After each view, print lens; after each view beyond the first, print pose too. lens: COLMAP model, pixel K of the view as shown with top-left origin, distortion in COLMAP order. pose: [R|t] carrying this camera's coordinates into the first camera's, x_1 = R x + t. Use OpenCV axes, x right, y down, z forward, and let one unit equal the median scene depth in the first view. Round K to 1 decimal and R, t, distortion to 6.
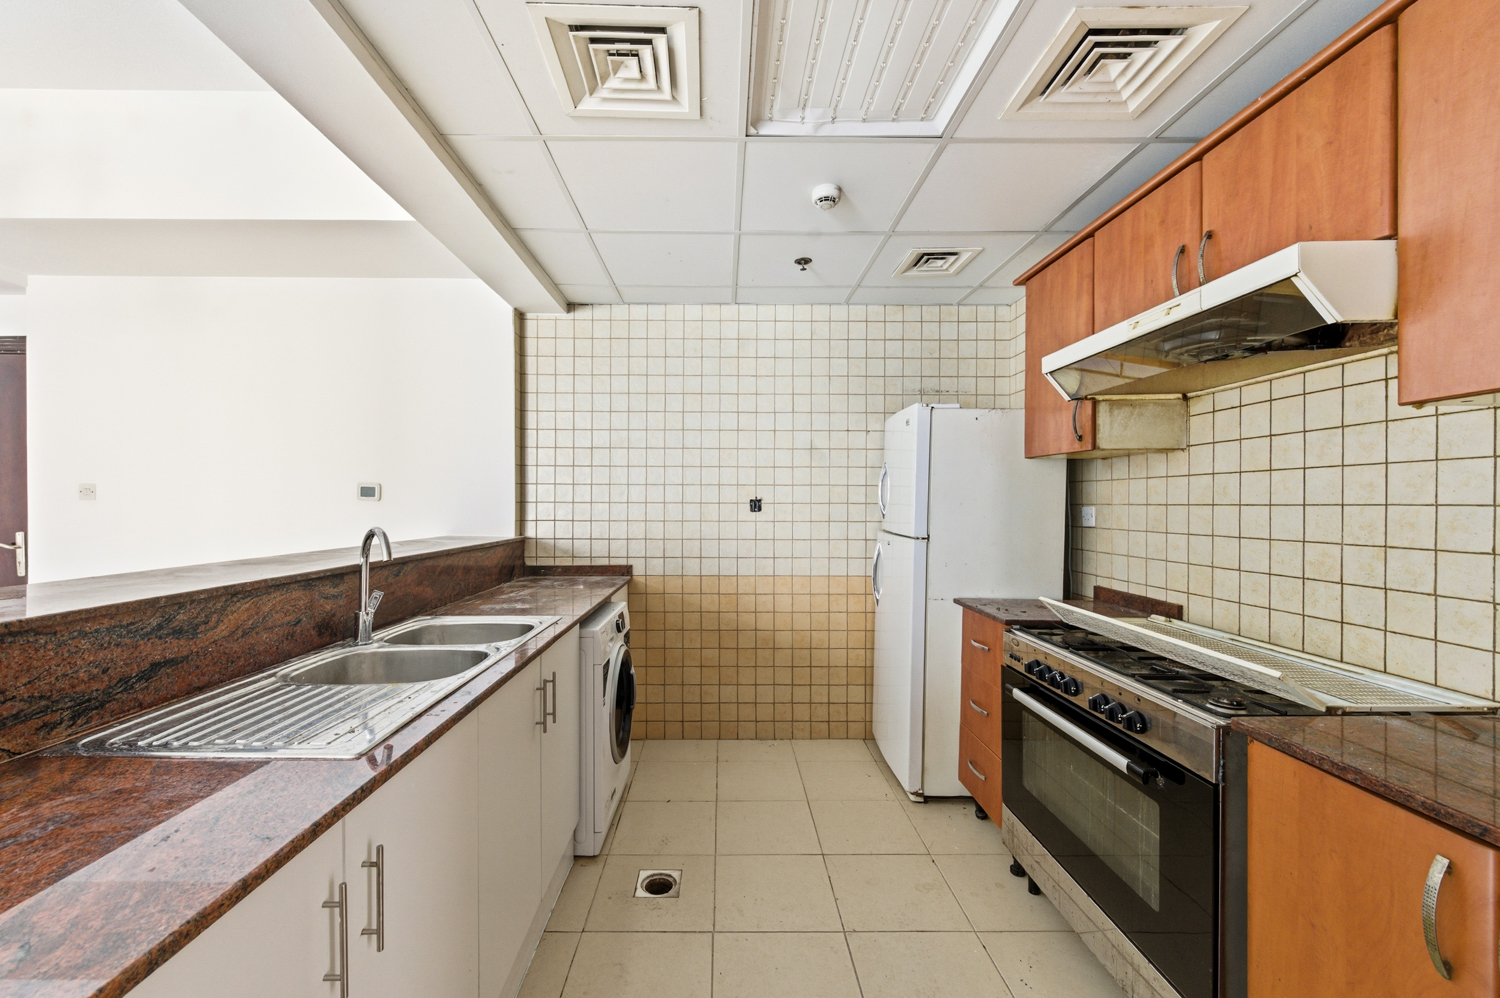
lens RADIAL K [[580.5, 0, 729.6], [0, 580.5, 495.0], [0, 0, 1]] dist [0.000961, -0.000573]
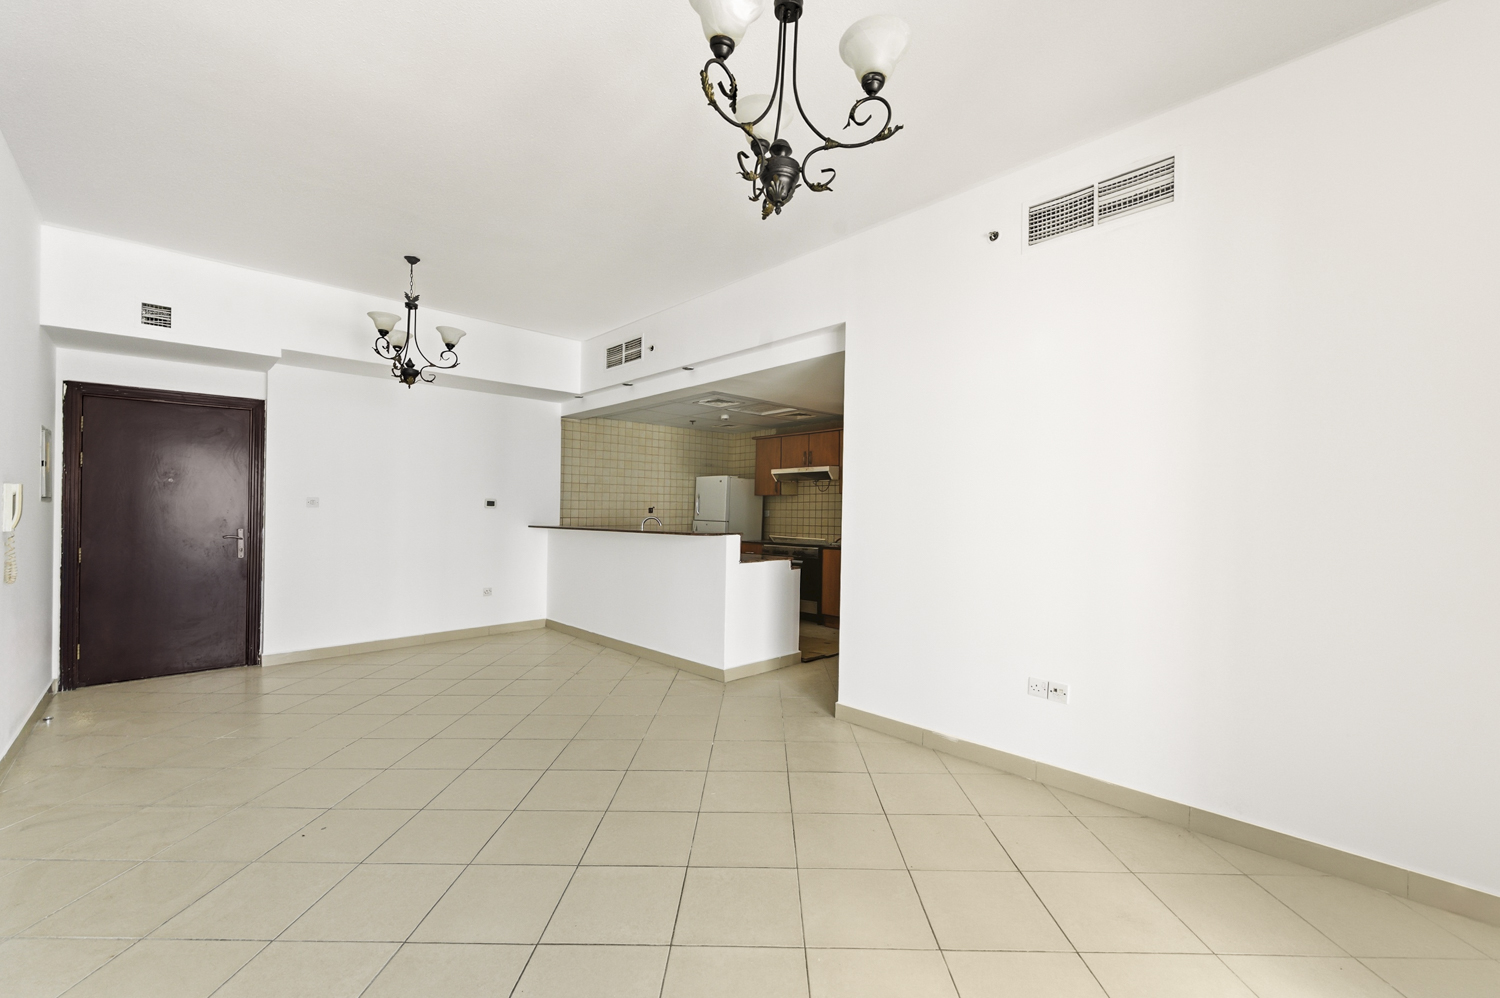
lens RADIAL K [[580.5, 0, 753.3], [0, 580.5, 498.3], [0, 0, 1]] dist [0.000961, -0.000573]
pose [[0.723758, 0.013509, 0.689921, -1.262326], [-0.010349, 0.999908, -0.008721, -0.014497], [-0.689976, -0.000828, 0.723832, -0.963110]]
